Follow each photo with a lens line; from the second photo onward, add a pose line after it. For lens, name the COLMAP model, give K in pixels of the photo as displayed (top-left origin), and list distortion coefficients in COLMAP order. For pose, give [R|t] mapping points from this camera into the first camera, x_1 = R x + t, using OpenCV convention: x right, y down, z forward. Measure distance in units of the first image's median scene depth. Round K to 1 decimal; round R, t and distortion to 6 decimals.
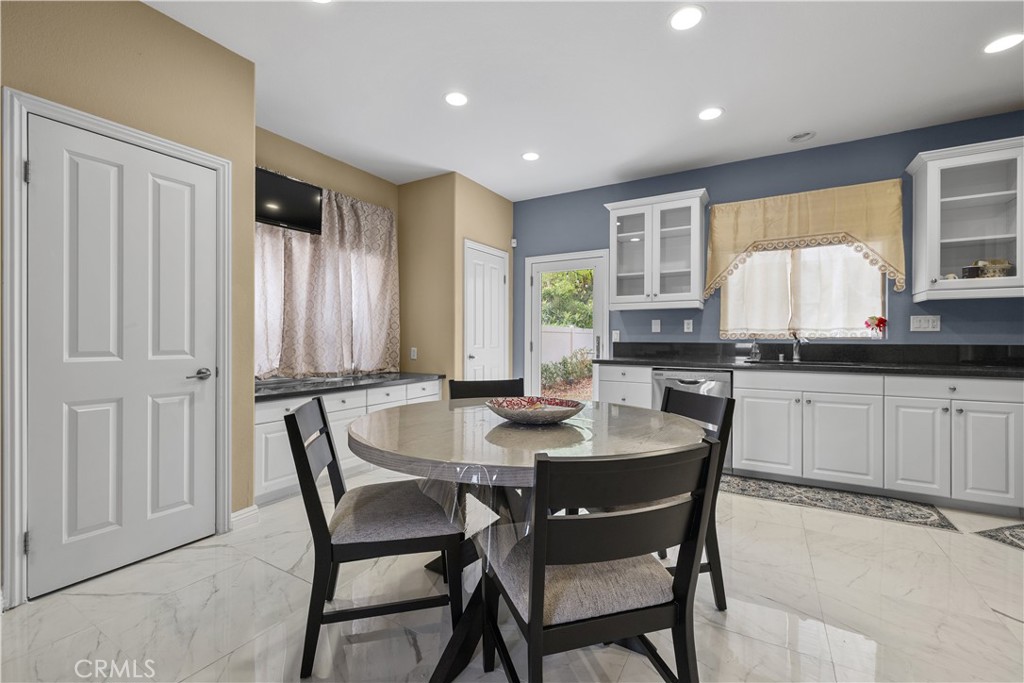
lens RADIAL K [[437.4, 0, 510.8], [0, 437.4, 339.3], [0, 0, 1]] dist [0.003629, 0.000242]
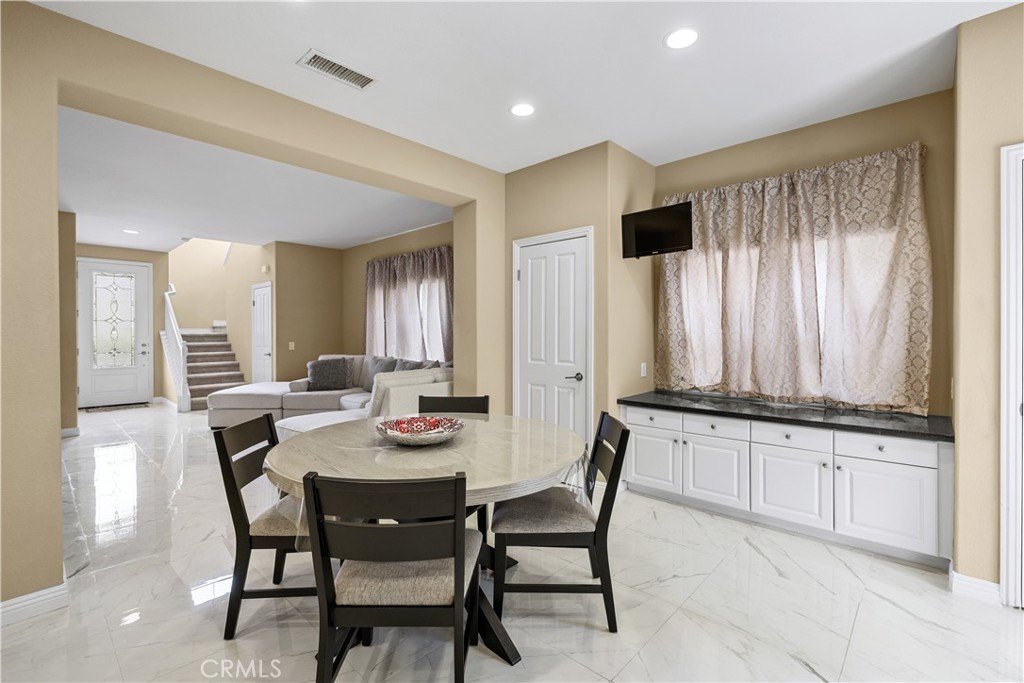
lens RADIAL K [[451.9, 0, 519.1], [0, 451.9, 327.3], [0, 0, 1]] dist [-0.004526, -0.000493]
pose [[-0.205911, -0.013922, -0.978472, 0.555740], [-0.001474, 0.999902, -0.013917, -0.044135], [0.978570, -0.001423, -0.205911, 0.738079]]
